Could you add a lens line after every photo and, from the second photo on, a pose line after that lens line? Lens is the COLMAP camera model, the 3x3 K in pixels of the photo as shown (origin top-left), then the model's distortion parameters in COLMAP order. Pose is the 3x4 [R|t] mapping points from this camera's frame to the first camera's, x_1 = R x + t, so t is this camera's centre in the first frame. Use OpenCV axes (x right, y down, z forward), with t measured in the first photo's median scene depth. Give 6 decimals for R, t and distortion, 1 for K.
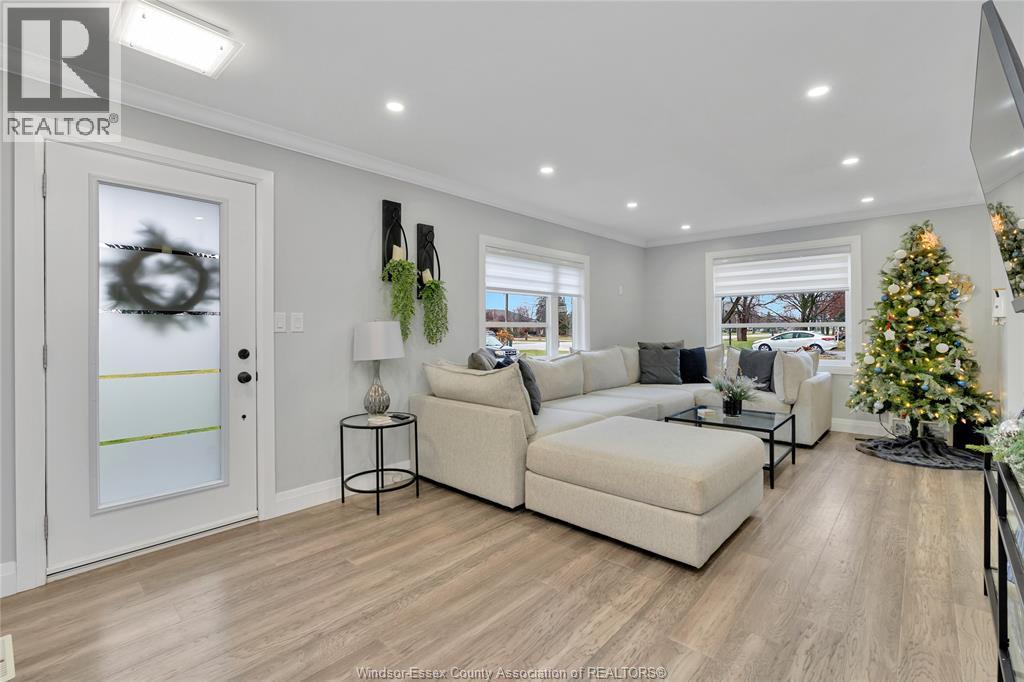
lens RADIAL K [[462.7, 0, 509.9], [0, 462.7, 334.3], [0, 0, 1]] dist [-0.005492, -0.000088]
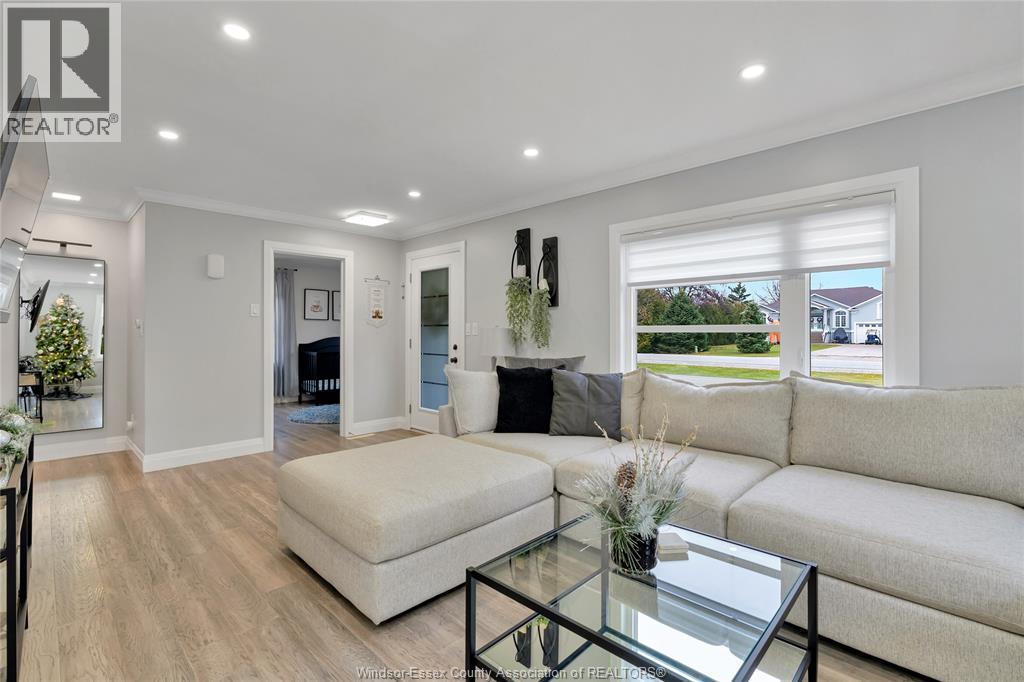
lens RADIAL K [[462.7, 0, 510.3], [0, 462.7, 335.3], [0, 0, 1]] dist [-0.005492, -0.000088]
pose [[-0.042402, 0.012745, -0.999019, 0.999825], [-0.009476, 0.999869, 0.013159, -0.024498], [0.999056, 0.010025, -0.042276, 1.049215]]
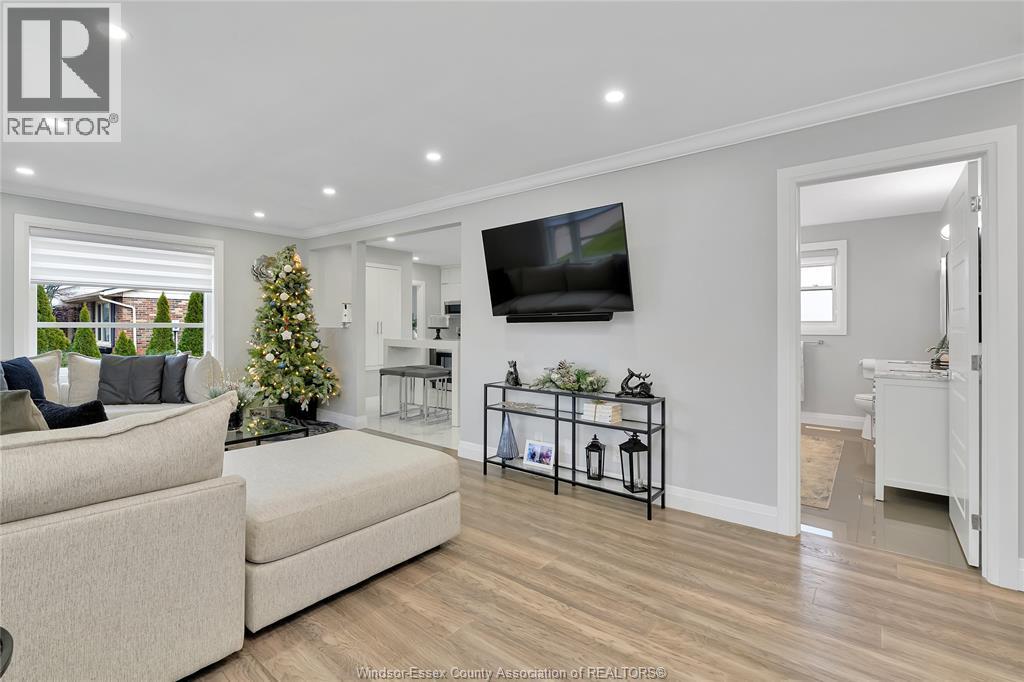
lens RADIAL K [[462.7, 0, 513.2], [0, 462.7, 325.0], [0, 0, 1]] dist [-0.005492, -0.000088]
pose [[-0.070510, 0.011189, 0.997448, -0.500546], [0.007333, 0.999916, -0.010698, -0.009527], [-0.997484, 0.006560, -0.070586, 0.604846]]
